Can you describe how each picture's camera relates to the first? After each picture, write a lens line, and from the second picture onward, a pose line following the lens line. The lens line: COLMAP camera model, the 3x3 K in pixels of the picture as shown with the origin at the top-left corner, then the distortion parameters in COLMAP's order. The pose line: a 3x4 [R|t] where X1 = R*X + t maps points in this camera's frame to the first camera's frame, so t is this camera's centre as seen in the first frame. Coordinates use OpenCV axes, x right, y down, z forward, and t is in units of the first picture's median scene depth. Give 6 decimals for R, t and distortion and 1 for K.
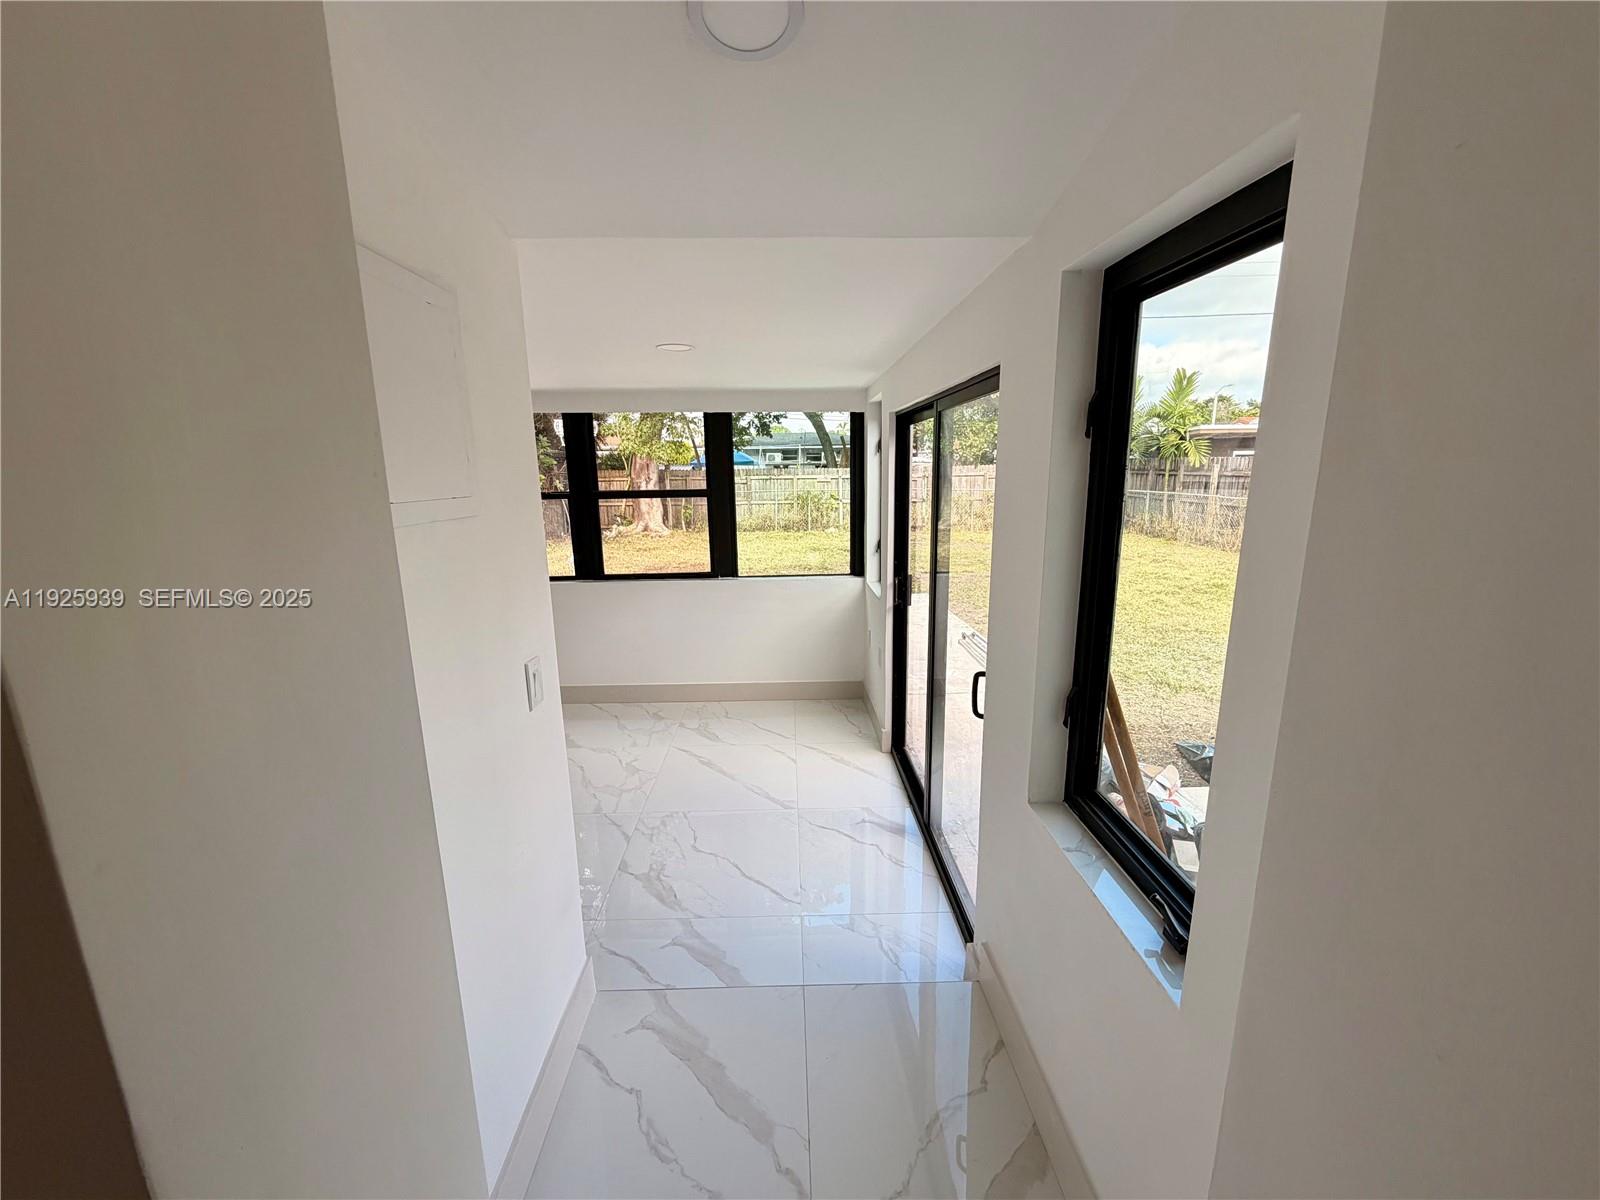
lens RADIAL K [[646.7, 0, 798.7], [0, 646.7, 602.0], [0, 0, 1]] dist [-0.003604, -0.000318]
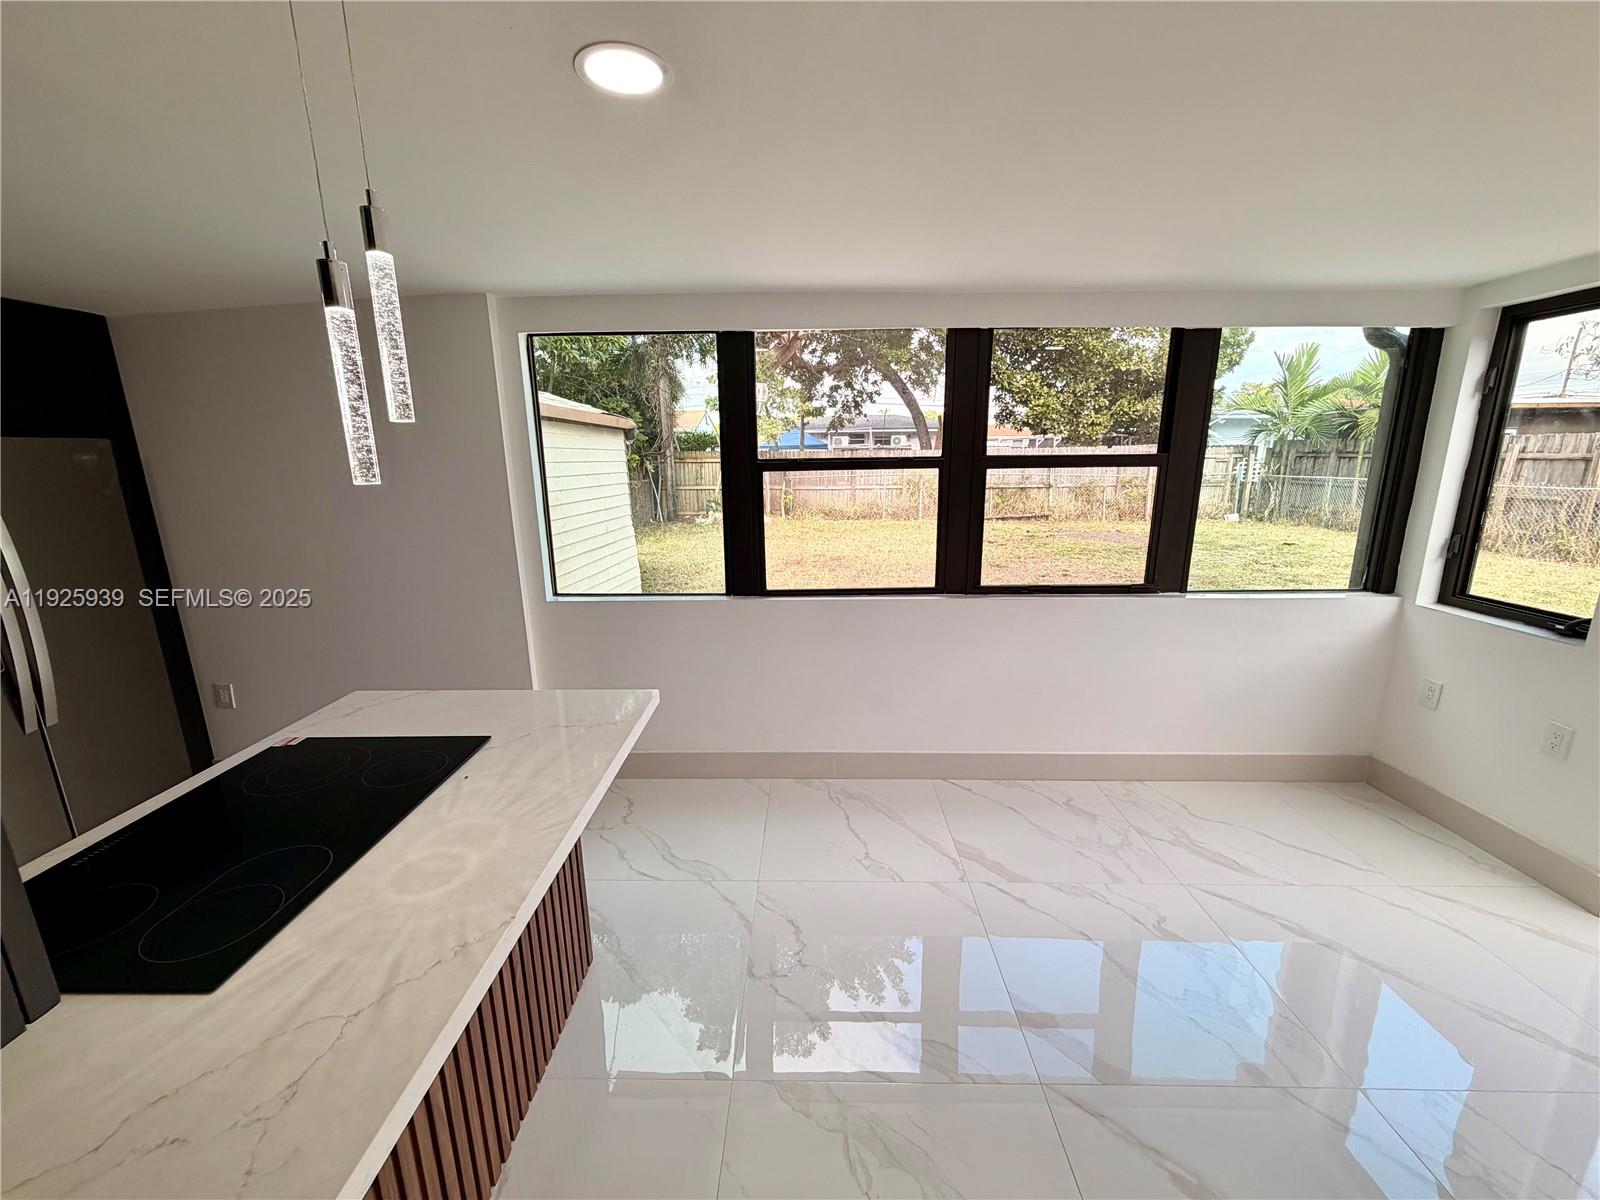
lens RADIAL K [[646.7, 0, 800.1], [0, 646.7, 606.3], [0, 0, 1]] dist [-0.003604, -0.000318]
pose [[0.999175, 0.013633, -0.038266, -0.452434], [-0.012671, 0.999601, 0.025252, -0.035719], [0.038595, -0.024747, 0.998948, 0.342314]]
